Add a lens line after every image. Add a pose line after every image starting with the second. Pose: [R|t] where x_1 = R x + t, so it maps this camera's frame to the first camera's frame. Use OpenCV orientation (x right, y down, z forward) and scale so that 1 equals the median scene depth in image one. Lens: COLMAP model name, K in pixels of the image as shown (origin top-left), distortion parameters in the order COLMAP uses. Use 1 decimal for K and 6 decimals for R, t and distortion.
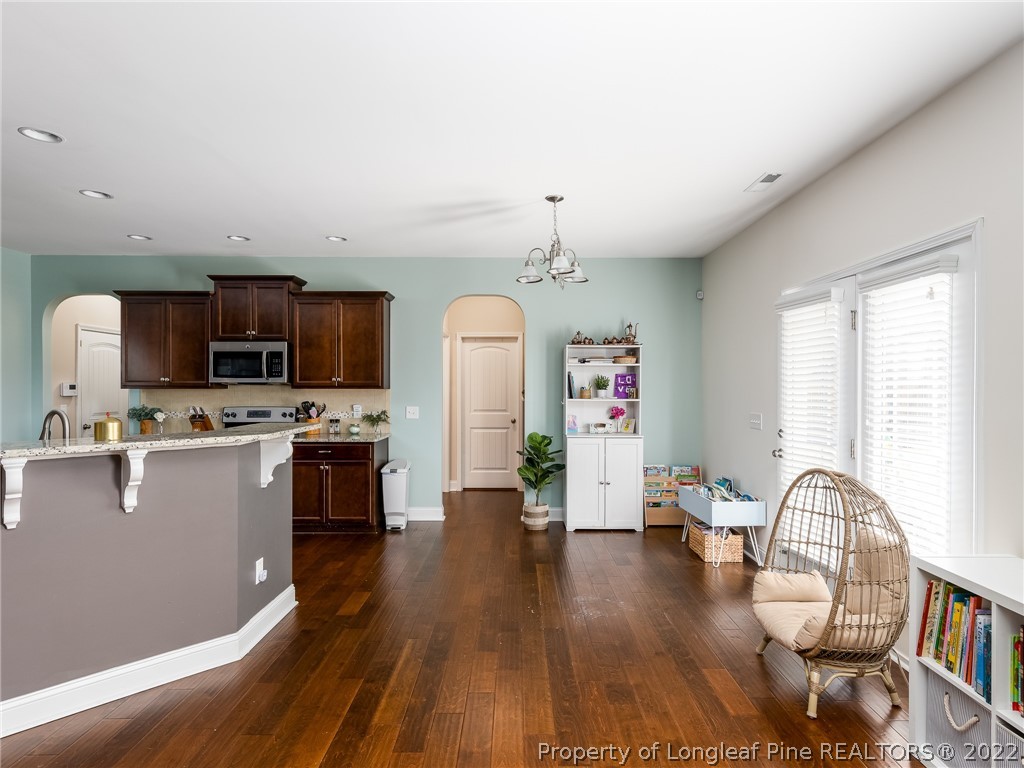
lens RADIAL K [[547.7, 0, 512.7], [0, 547.7, 386.1], [0, 0, 1]] dist [0.015065, -0.000249]
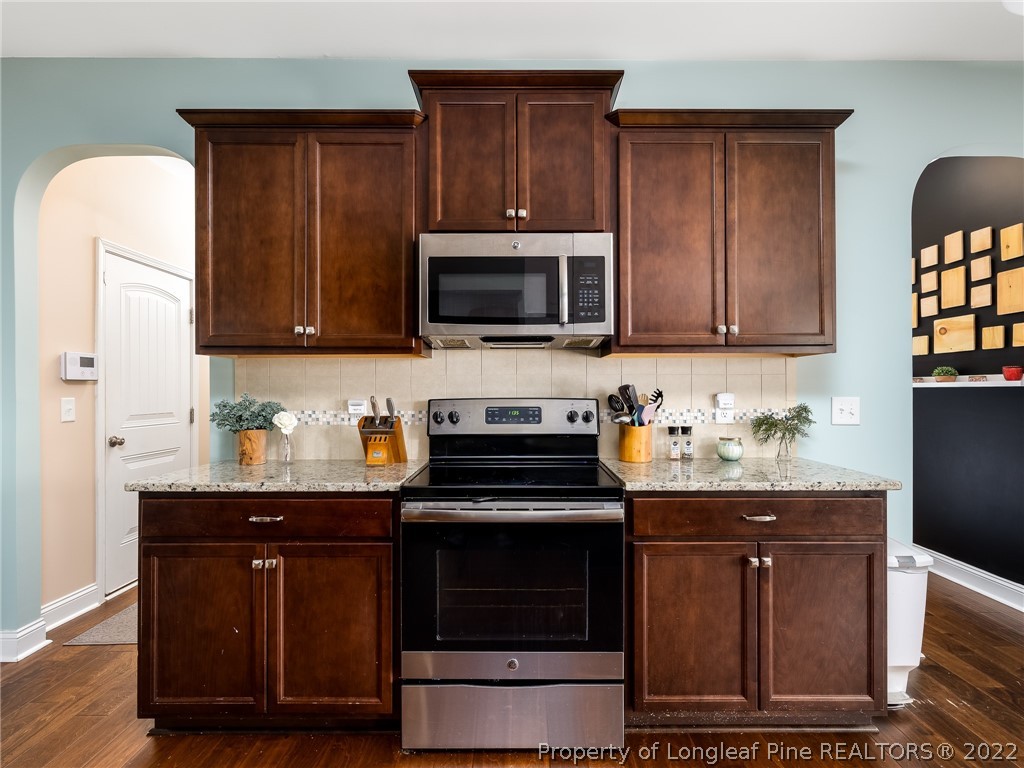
lens RADIAL K [[522.0, 0, 532.9], [0, 522.0, 386.9], [0, 0, 1]] dist [0.003475, 0.001086]
pose [[0.999966, -0.003338, 0.007480, -0.455647], [0.003382, 0.999977, -0.005919, 0.031765], [-0.007460, 0.005944, 0.999955, 0.601096]]
